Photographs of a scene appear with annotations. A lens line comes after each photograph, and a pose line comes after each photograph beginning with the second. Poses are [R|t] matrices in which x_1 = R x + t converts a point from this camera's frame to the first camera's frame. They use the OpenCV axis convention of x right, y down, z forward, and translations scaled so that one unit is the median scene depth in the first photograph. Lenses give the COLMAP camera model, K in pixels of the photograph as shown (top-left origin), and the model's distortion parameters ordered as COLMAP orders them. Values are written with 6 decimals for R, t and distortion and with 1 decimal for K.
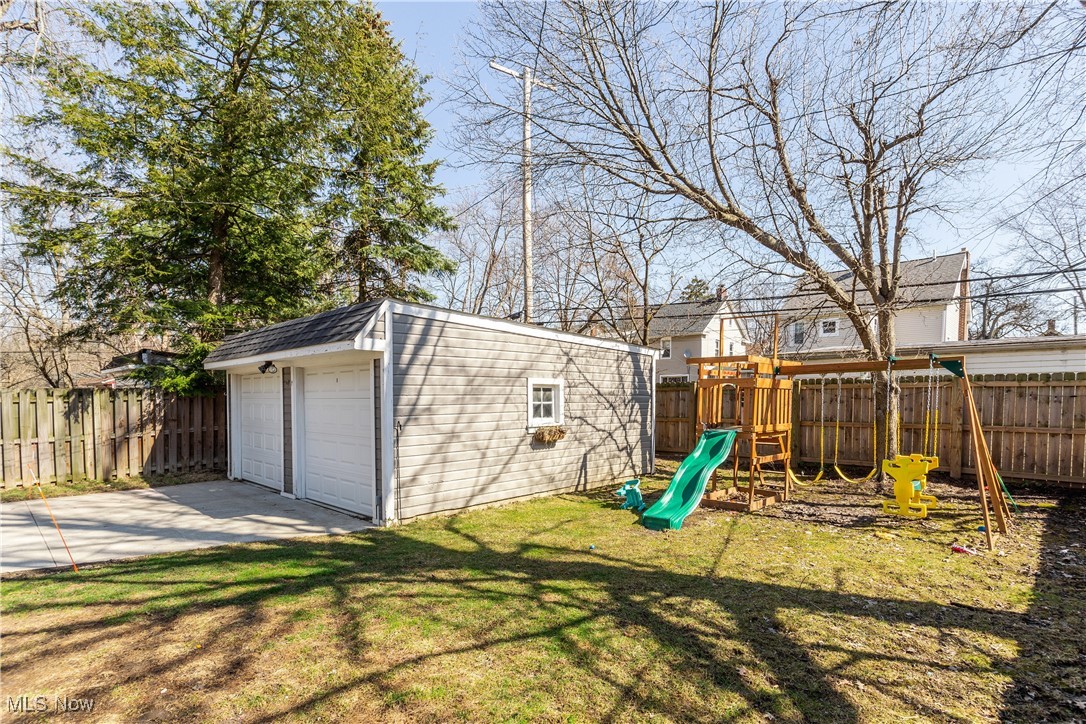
lens RADIAL K [[543.2, 0, 559.8], [0, 543.2, 431.6], [0, 0, 1]] dist [0.000250, 0.000104]
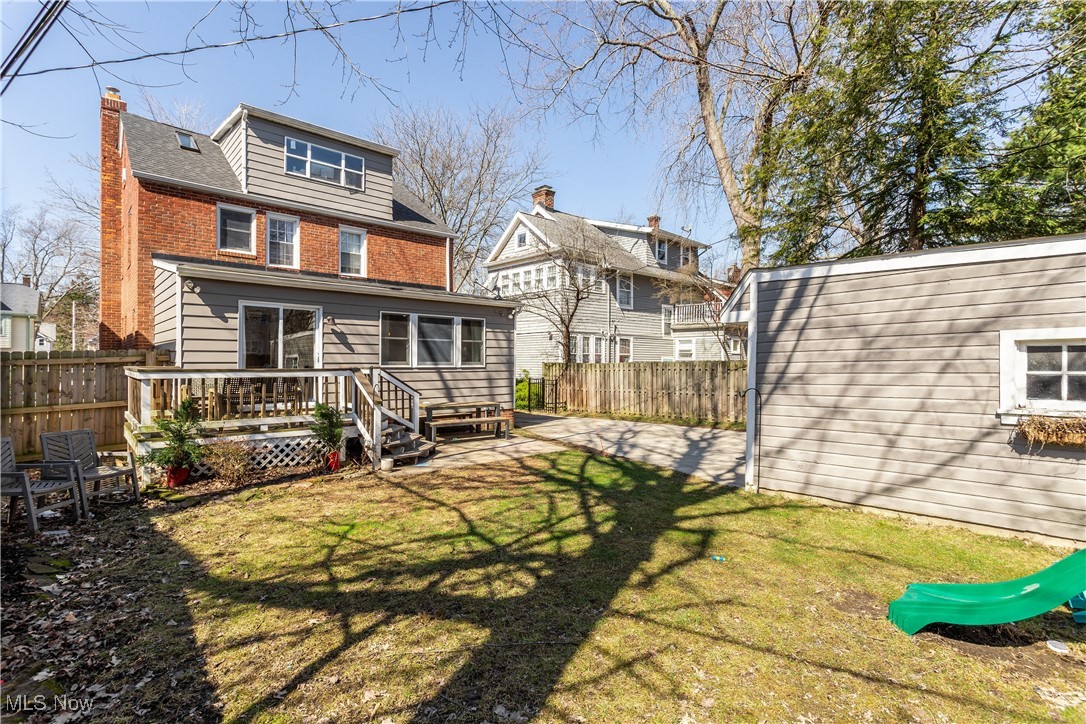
lens RADIAL K [[519.3, 0, 533.0], [0, 519.3, 365.6], [0, 0, 1]] dist [0.001609, 0.000572]
pose [[-0.106821, -0.001424, -0.994277, 0.689274], [-0.056197, 0.998409, 0.004607, -0.041942], [0.992689, 0.056368, -0.106731, 0.670519]]
